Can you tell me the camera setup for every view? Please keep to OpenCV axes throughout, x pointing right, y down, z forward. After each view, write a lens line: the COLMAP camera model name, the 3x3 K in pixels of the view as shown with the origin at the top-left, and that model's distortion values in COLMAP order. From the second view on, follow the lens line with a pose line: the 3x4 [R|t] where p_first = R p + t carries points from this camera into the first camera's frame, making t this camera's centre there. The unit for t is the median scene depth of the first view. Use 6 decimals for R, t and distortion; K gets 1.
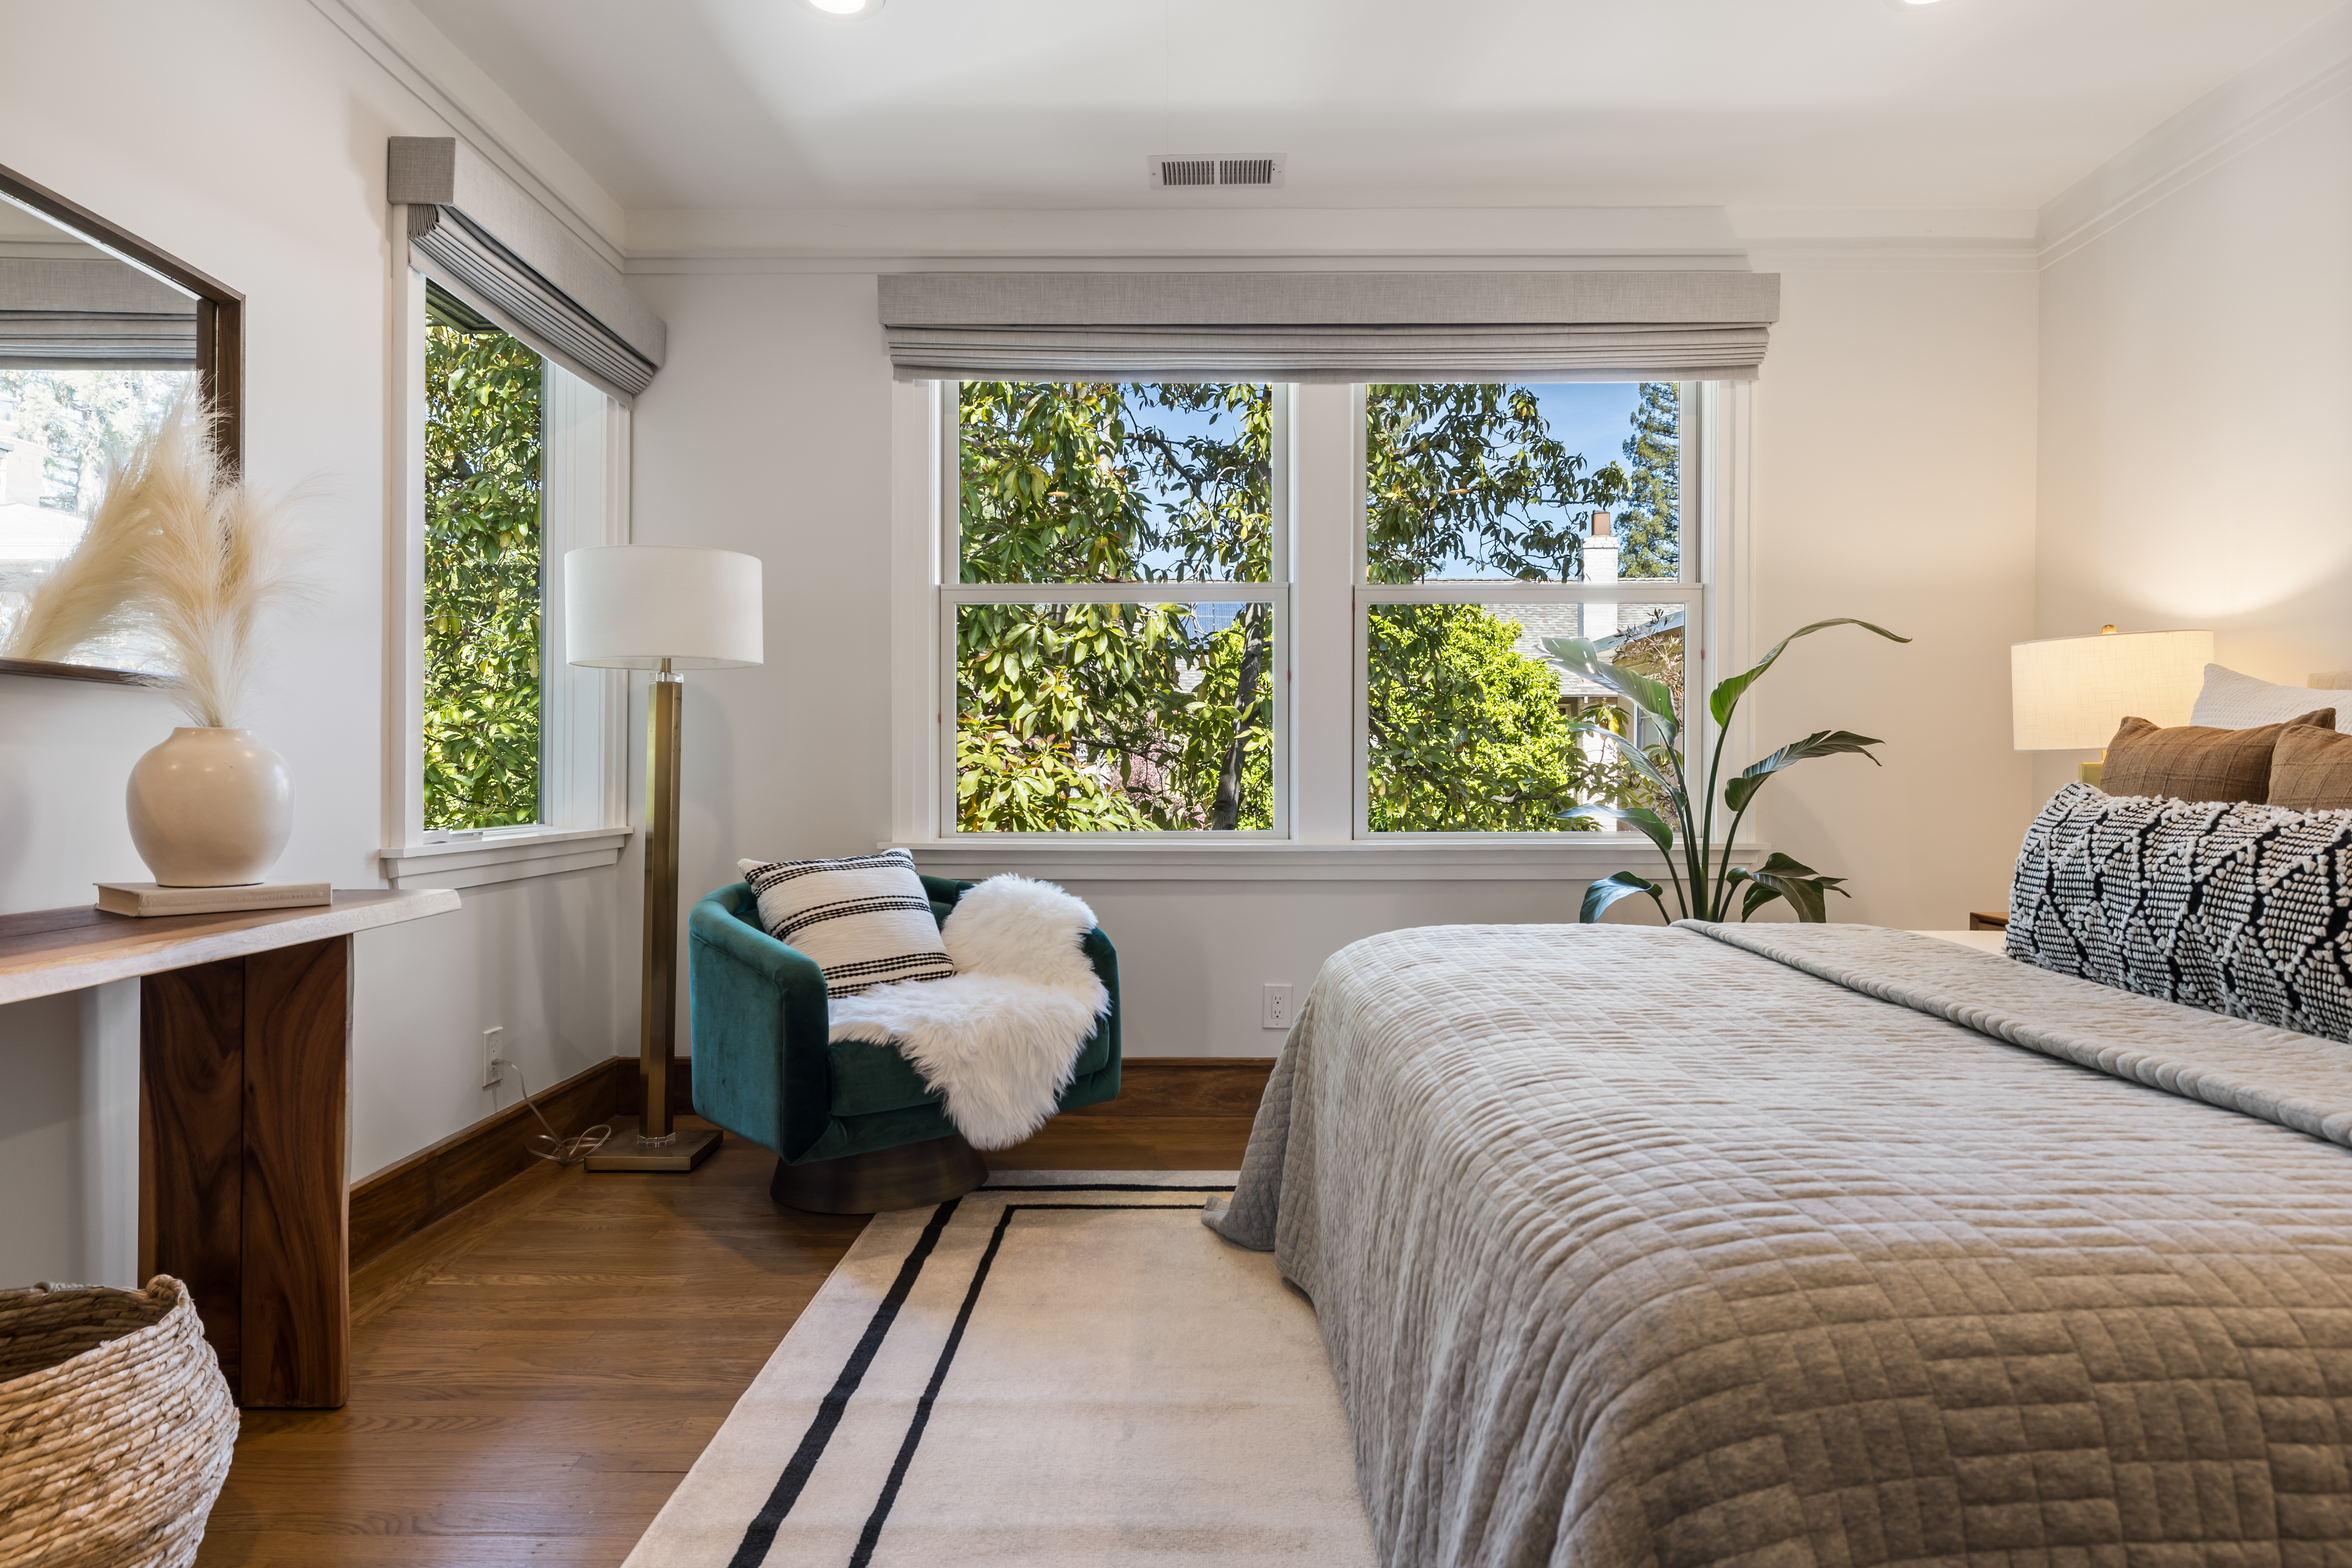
lens RADIAL K [[1361.0, 0, 1177.5], [0, 1361.0, 790.6], [0, 0, 1]] dist [0.006675, -0.003501]
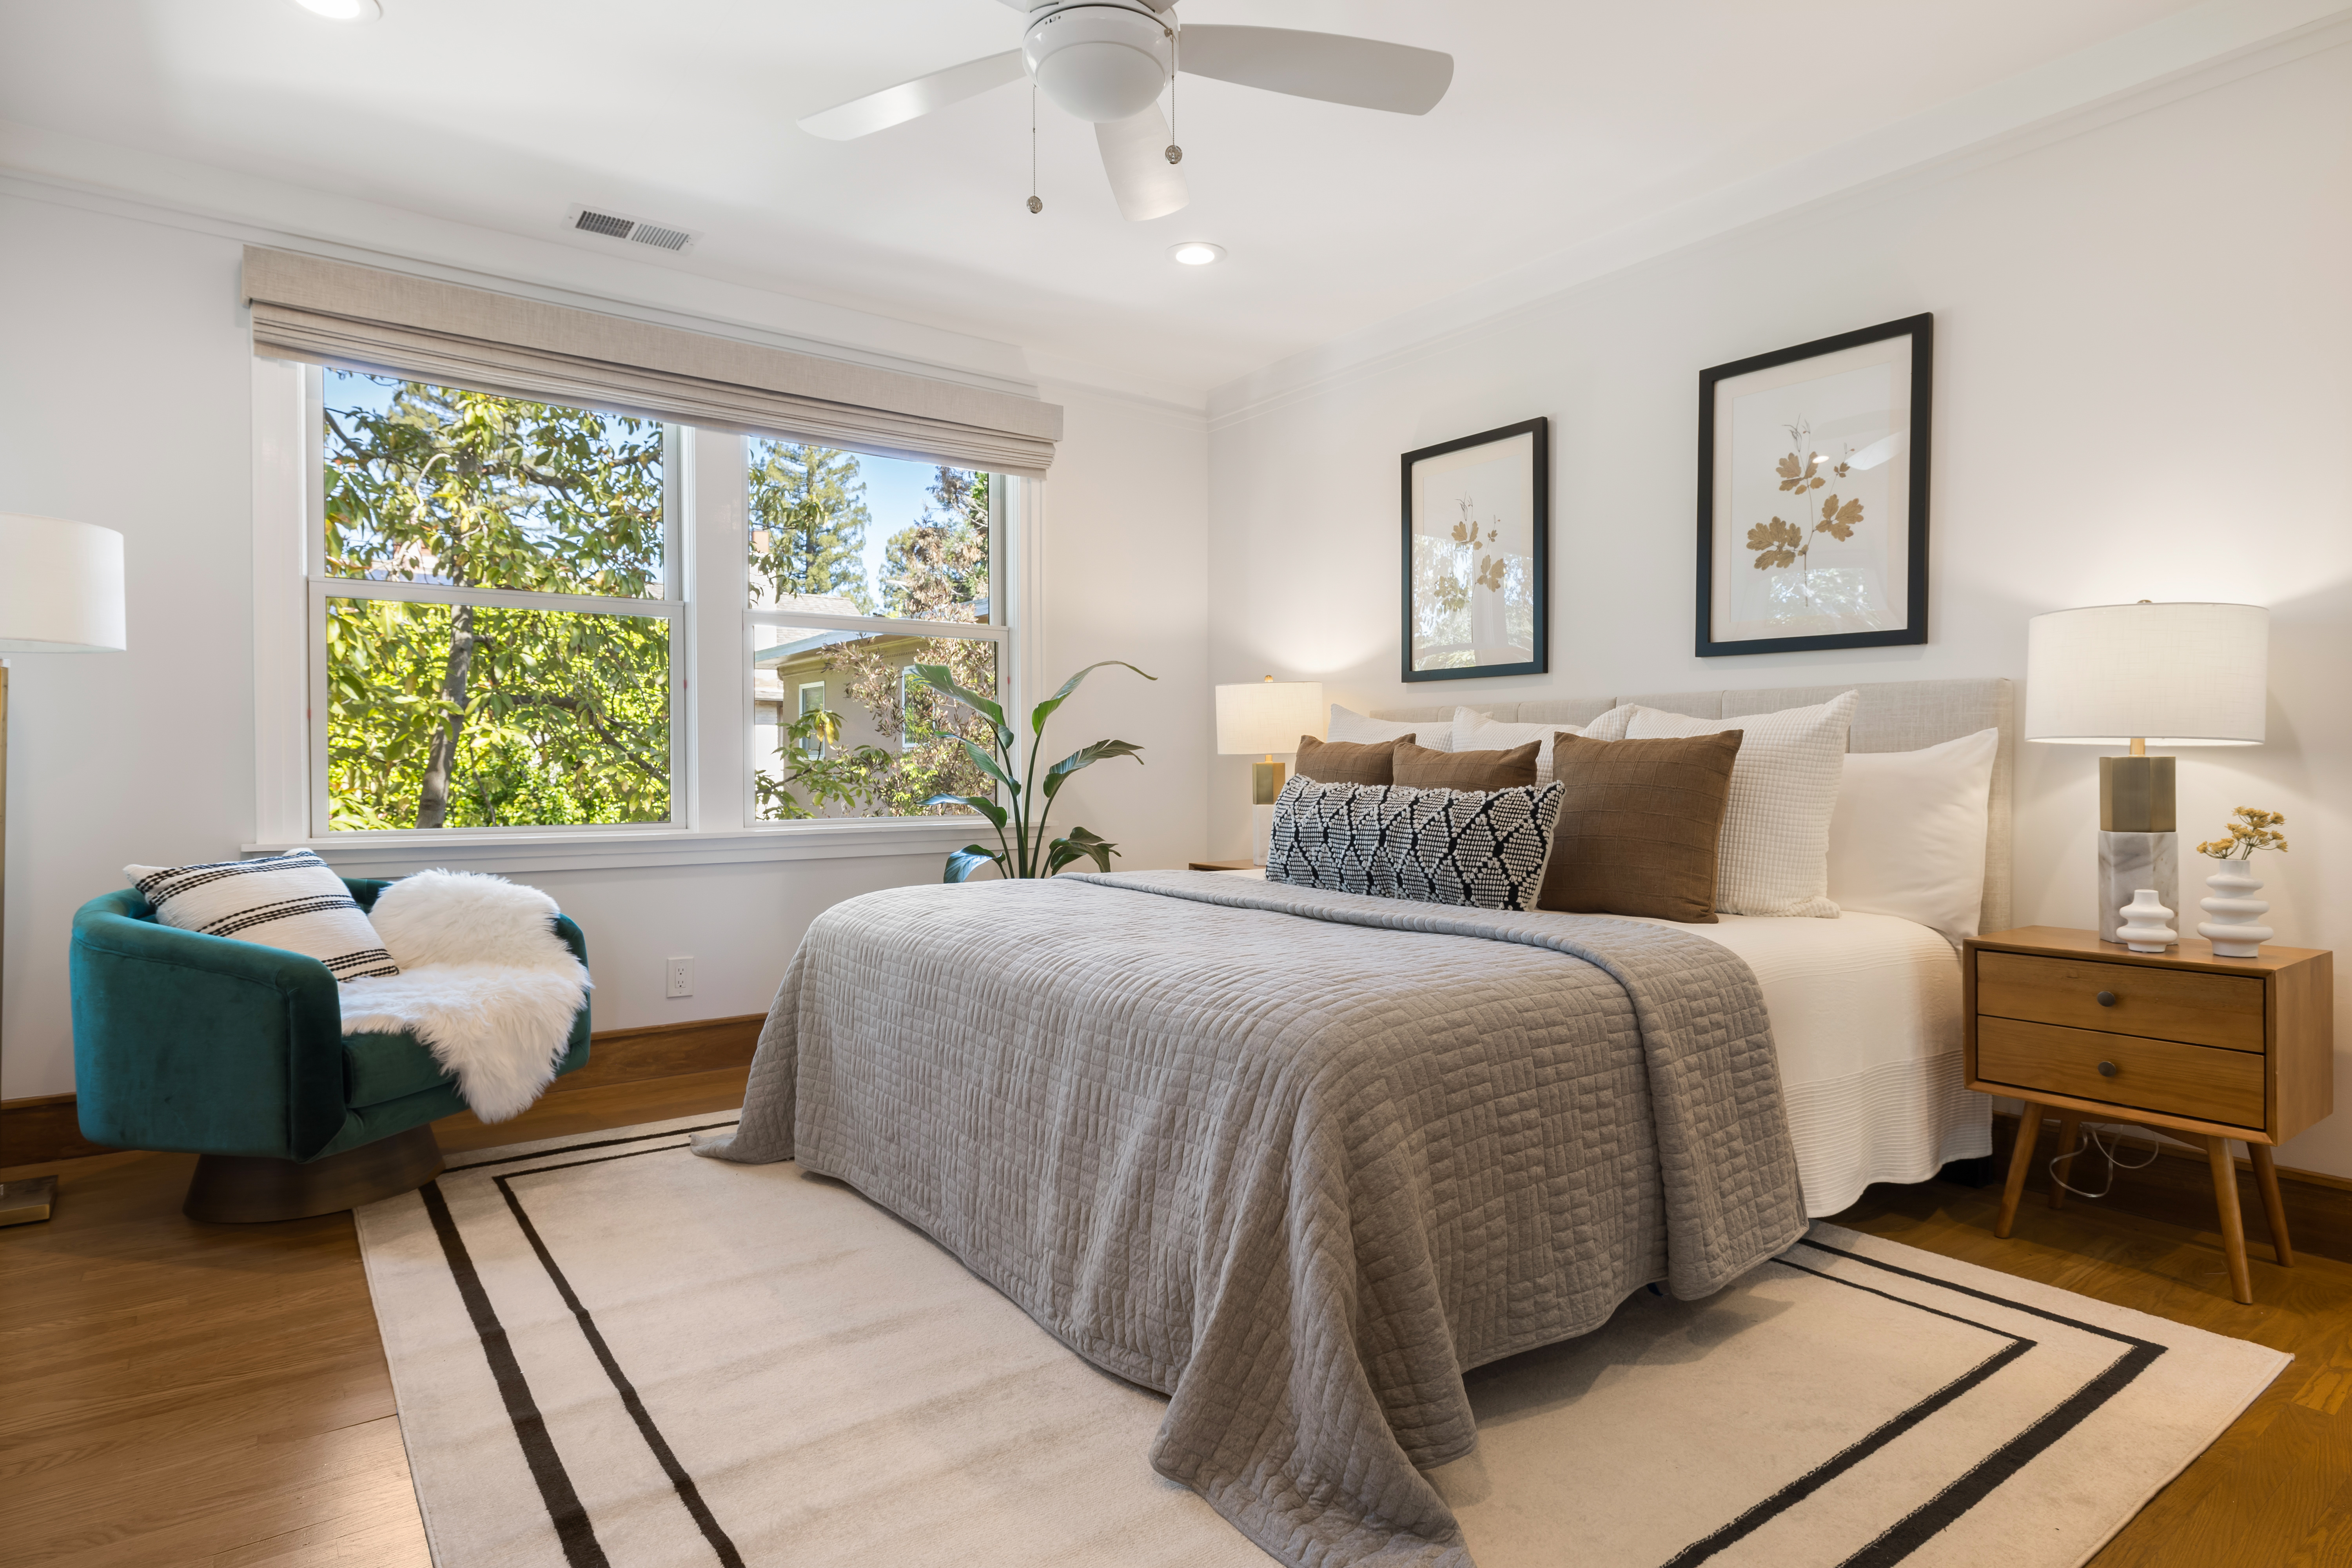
lens RADIAL K [[1275.7, 0, 1176.0], [0, 1275.7, 784.0], [0, 0, 1]] dist [0.000669, -0.000148]
pose [[0.800894, -0.008317, 0.598748, -0.293650], [0.009356, 0.999955, 0.001376, 0.001222], [-0.598733, 0.004499, 0.800936, -0.119044]]
